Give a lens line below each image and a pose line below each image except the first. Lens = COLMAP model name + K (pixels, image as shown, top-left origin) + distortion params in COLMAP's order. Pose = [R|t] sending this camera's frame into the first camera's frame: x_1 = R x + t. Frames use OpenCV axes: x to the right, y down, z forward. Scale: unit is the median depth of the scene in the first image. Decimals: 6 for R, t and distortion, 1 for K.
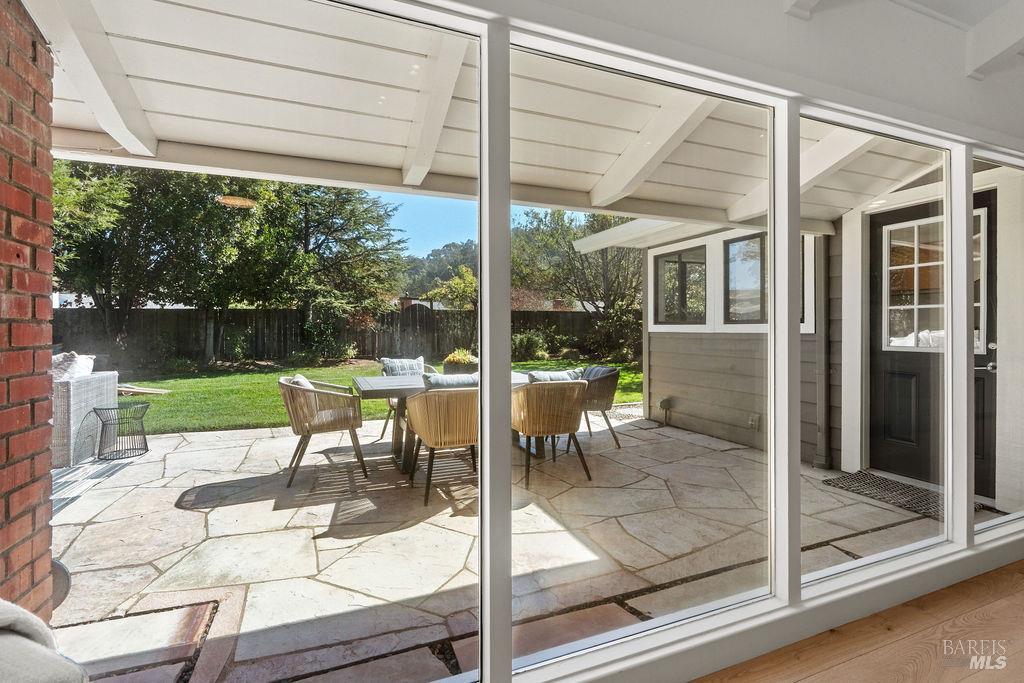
lens RADIAL K [[475.4, 0, 513.6], [0, 475.4, 333.4], [0, 0, 1]] dist [-0.004553, 0.000498]
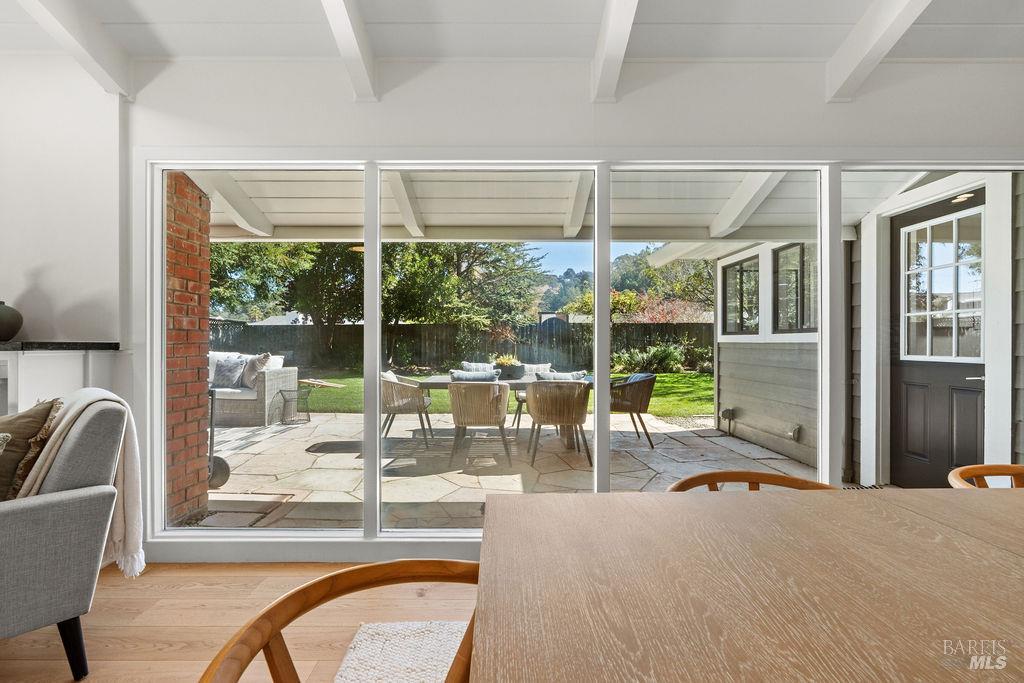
lens RADIAL K [[475.4, 0, 497.7], [0, 475.4, 346.2], [0, 0, 1]] dist [-0.004553, 0.000498]
pose [[0.926287, 0.006393, -0.376764, 0.313084], [-0.006791, 0.999977, 0.000272, 0.010738], [0.376757, 0.002306, 0.926309, -0.139768]]
